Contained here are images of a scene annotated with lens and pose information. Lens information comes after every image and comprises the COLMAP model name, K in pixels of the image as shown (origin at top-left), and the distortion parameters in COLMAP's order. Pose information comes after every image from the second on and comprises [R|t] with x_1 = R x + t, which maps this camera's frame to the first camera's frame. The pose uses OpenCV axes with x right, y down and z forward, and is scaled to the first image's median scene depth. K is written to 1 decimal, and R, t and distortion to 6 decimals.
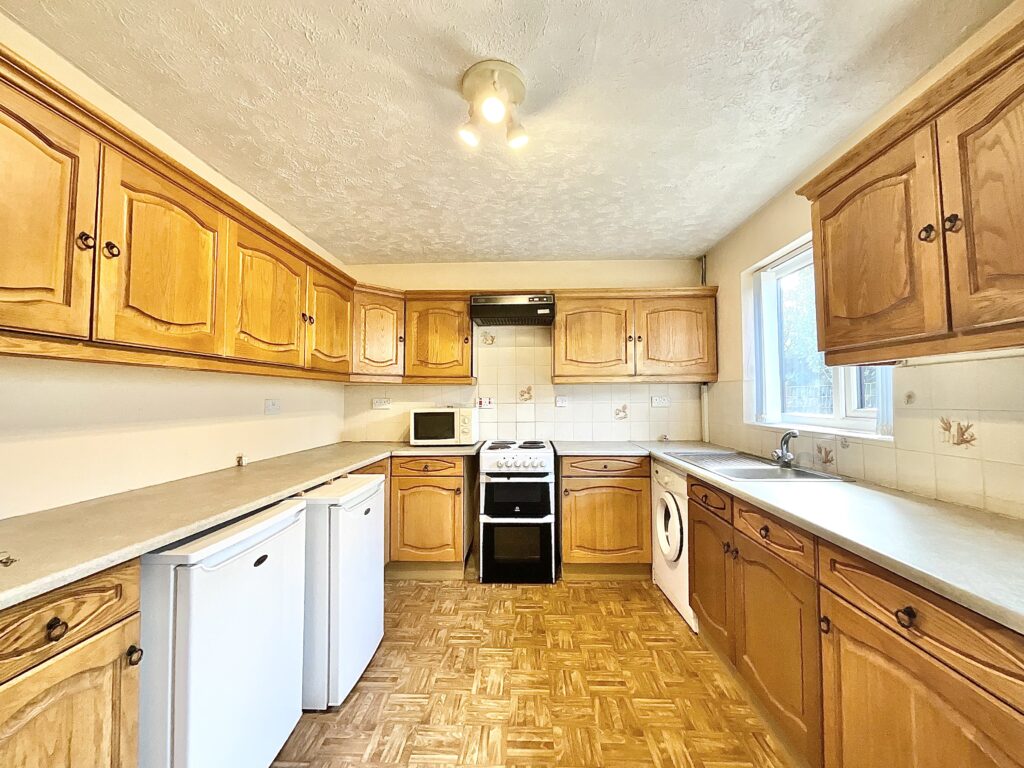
lens RADIAL K [[419.8, 0, 514.2], [0, 419.8, 383.7], [0, 0, 1]] dist [0.002582, 0.000872]
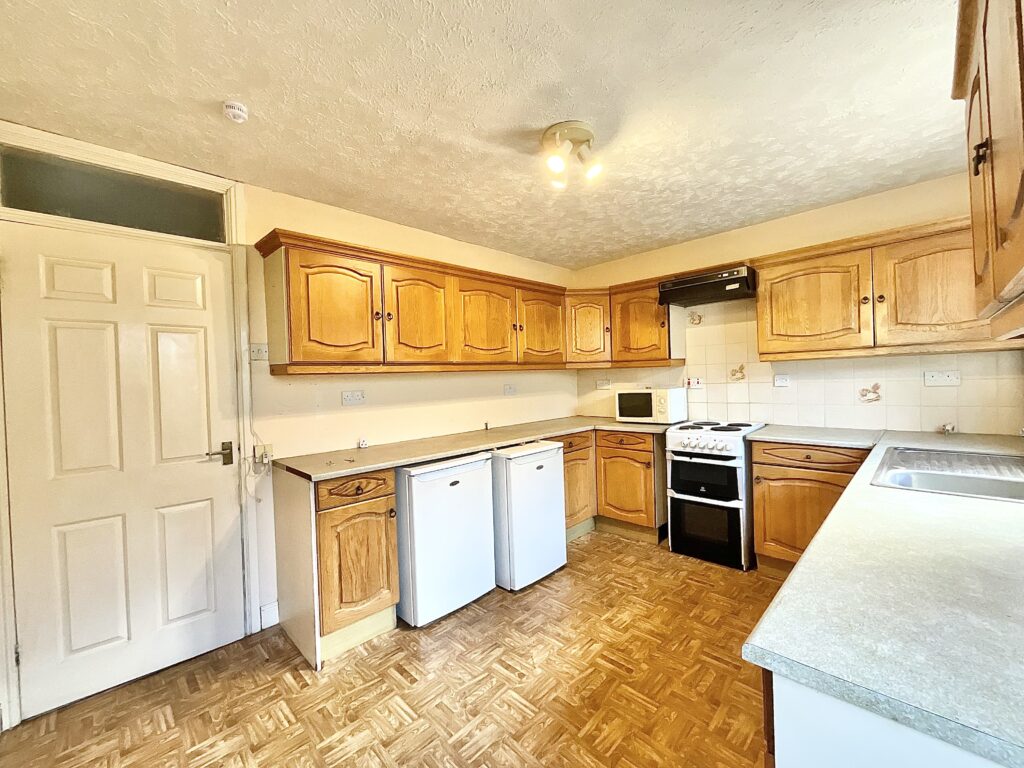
lens RADIAL K [[419.8, 0, 514.2], [0, 419.8, 383.7], [0, 0, 1]] dist [0.002582, 0.000872]
pose [[0.737225, -0.011254, -0.675554, 0.359375], [0.054357, 0.997608, 0.042701, -0.023619], [0.673457, -0.068201, 0.736073, -0.036834]]
